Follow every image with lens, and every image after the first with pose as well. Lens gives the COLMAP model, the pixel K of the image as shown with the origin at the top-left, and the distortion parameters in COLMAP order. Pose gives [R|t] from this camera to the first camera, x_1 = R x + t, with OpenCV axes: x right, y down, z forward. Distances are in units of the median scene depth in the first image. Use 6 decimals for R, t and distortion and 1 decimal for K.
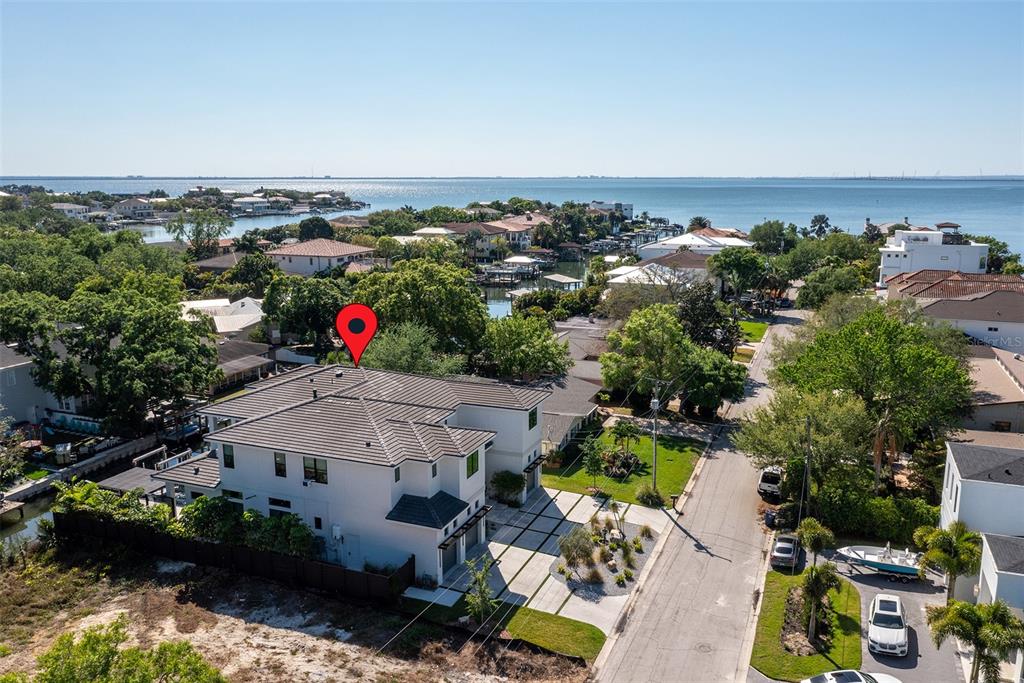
lens RADIAL K [[823.9, 0, 504.1], [0, 823.9, 346.2], [0, 0, 1]] dist [-0.015225, 0.045882]
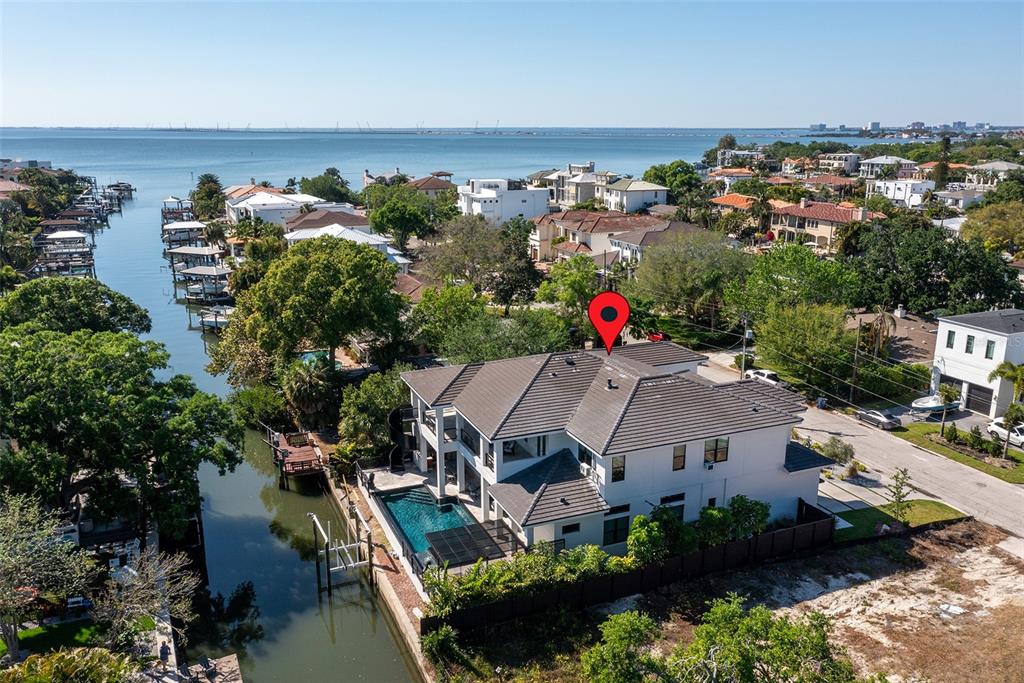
lens RADIAL K [[823.9, 0, 506.6], [0, 823.9, 337.3], [0, 0, 1]] dist [-0.015225, 0.045882]
pose [[0.692847, -0.173747, 0.699839, -0.788263], [0.140631, 0.984459, 0.105182, -0.087861], [-0.707238, 0.025544, 0.706514, 0.361469]]
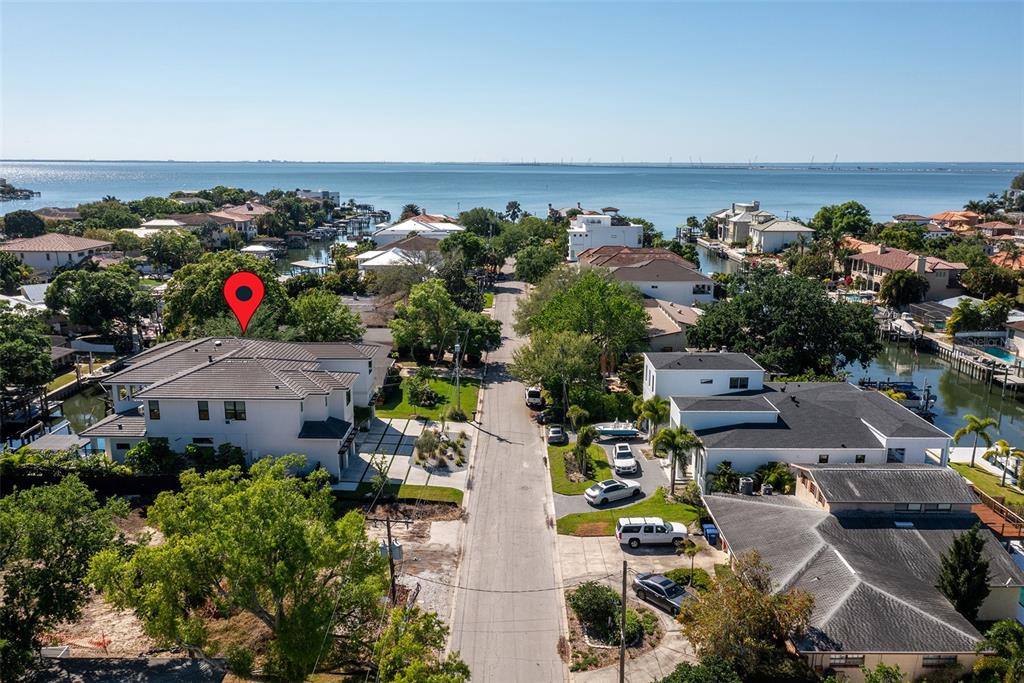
lens RADIAL K [[823.9, 0, 502.4], [0, 823.9, 342.3], [0, 0, 1]] dist [-0.015225, 0.045882]
pose [[0.930417, -0.073579, 0.359041, -0.220955], [0.068300, 0.997289, 0.027383, 0.024203], [-0.360082, -0.000955, 0.932920, -0.300665]]
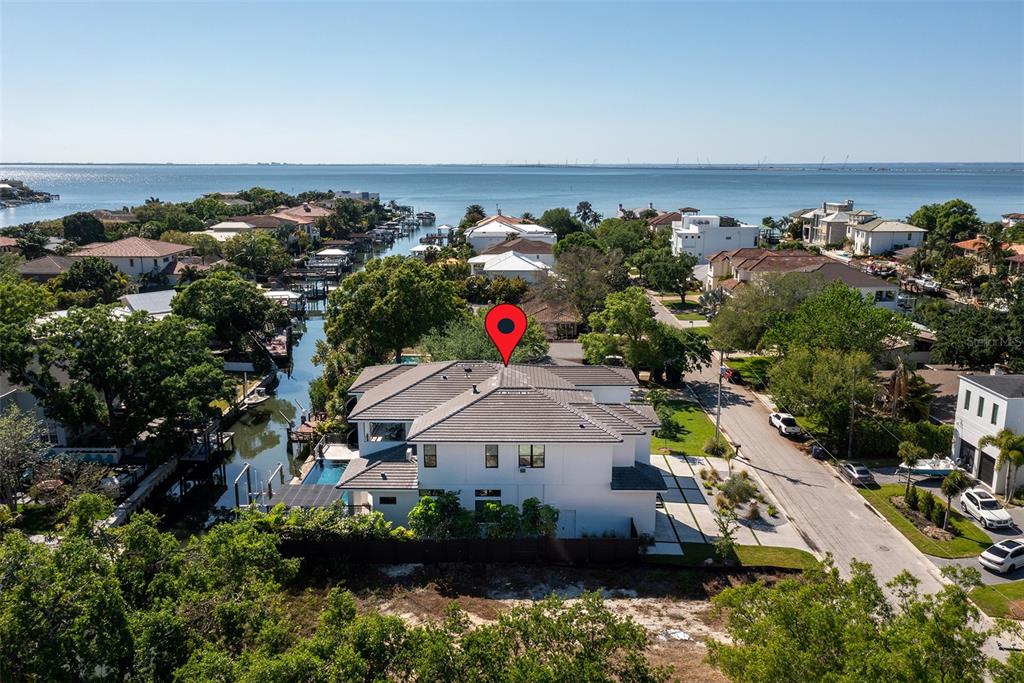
lens RADIAL K [[823.9, 0, 502.9], [0, 823.9, 343.9], [0, 0, 1]] dist [-0.015225, 0.045882]
pose [[0.926914, -0.078011, 0.367076, -0.482001], [0.073097, 0.996951, 0.027291, -0.020735], [-0.368086, 0.001536, 0.929791, 0.009621]]
